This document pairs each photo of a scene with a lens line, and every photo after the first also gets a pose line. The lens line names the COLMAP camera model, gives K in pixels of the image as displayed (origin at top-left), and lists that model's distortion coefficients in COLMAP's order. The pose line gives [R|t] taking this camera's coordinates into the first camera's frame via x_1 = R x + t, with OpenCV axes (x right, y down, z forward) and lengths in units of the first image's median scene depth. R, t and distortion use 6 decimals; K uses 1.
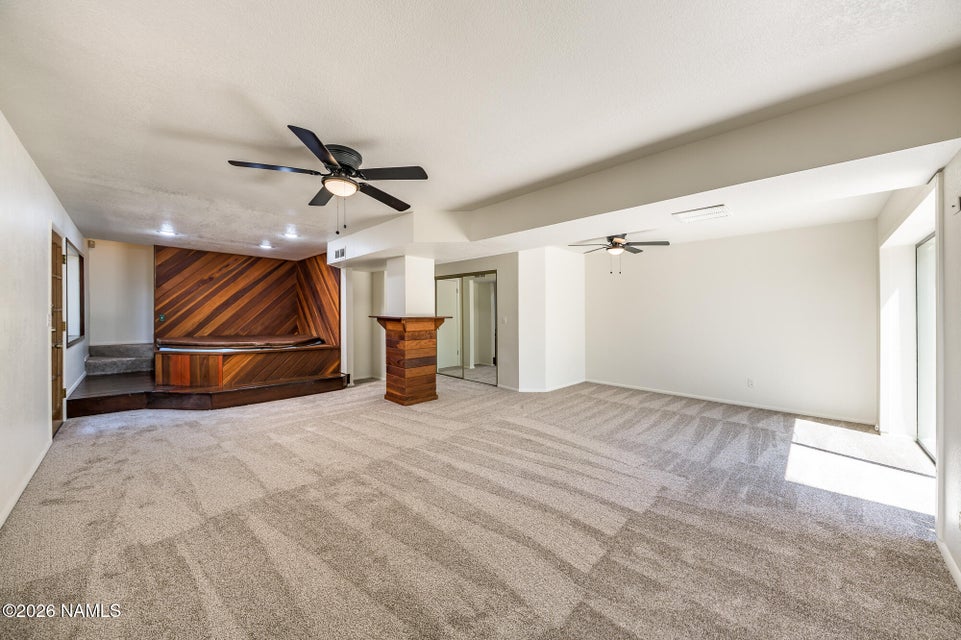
lens RADIAL K [[337.9, 0, 483.0], [0, 337.9, 323.2], [0, 0, 1]] dist [-0.000723, -0.000284]
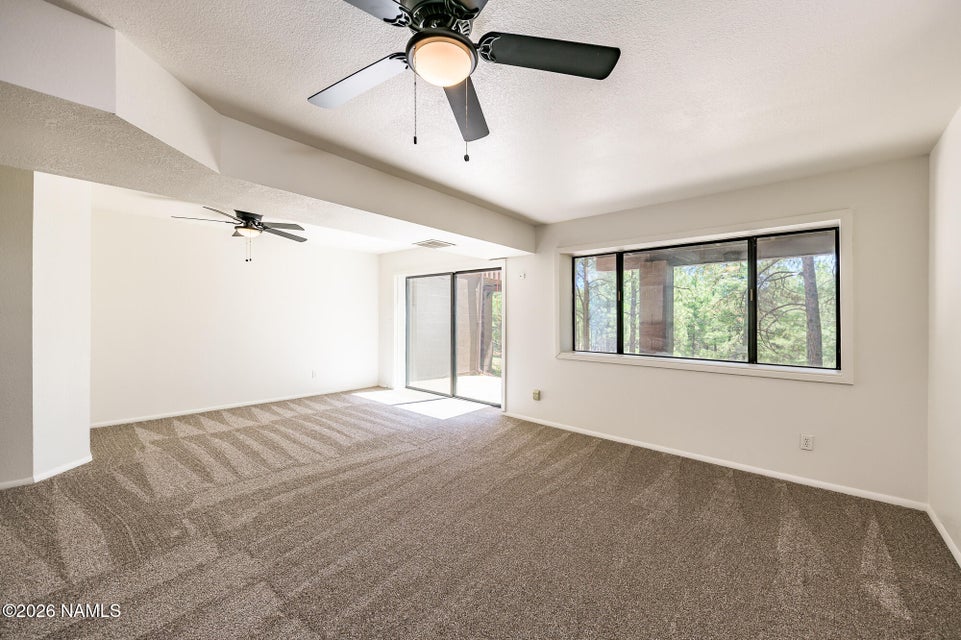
lens RADIAL K [[381.1, 0, 478.1], [0, 381.1, 319.8], [0, 0, 1]] dist [0.003991, -0.001299]
pose [[-0.067350, -0.010281, 0.997676, -0.627225], [0.004739, 0.999932, 0.010624, -0.022473], [-0.997718, 0.005444, -0.067297, 0.635855]]
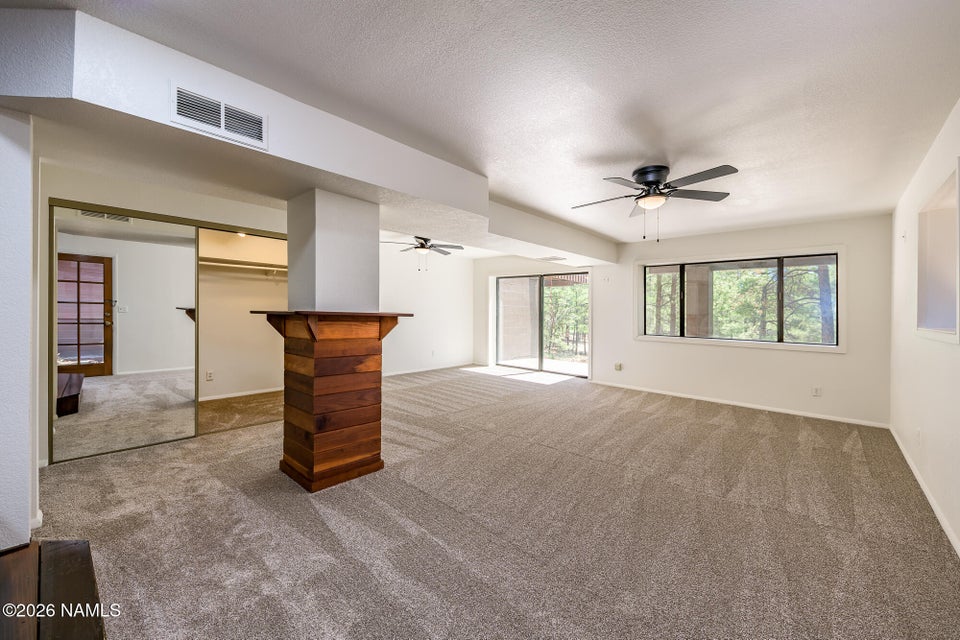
lens RADIAL K [[380.7, 0, 480.9], [0, 380.7, 310.1], [0, 0, 1]] dist [0.003991, -0.001299]
pose [[-0.047057, -0.009778, 0.998844, -1.051476], [0.001710, 0.999950, 0.009869, -0.034602], [-0.998891, 0.002173, -0.047037, 1.034476]]
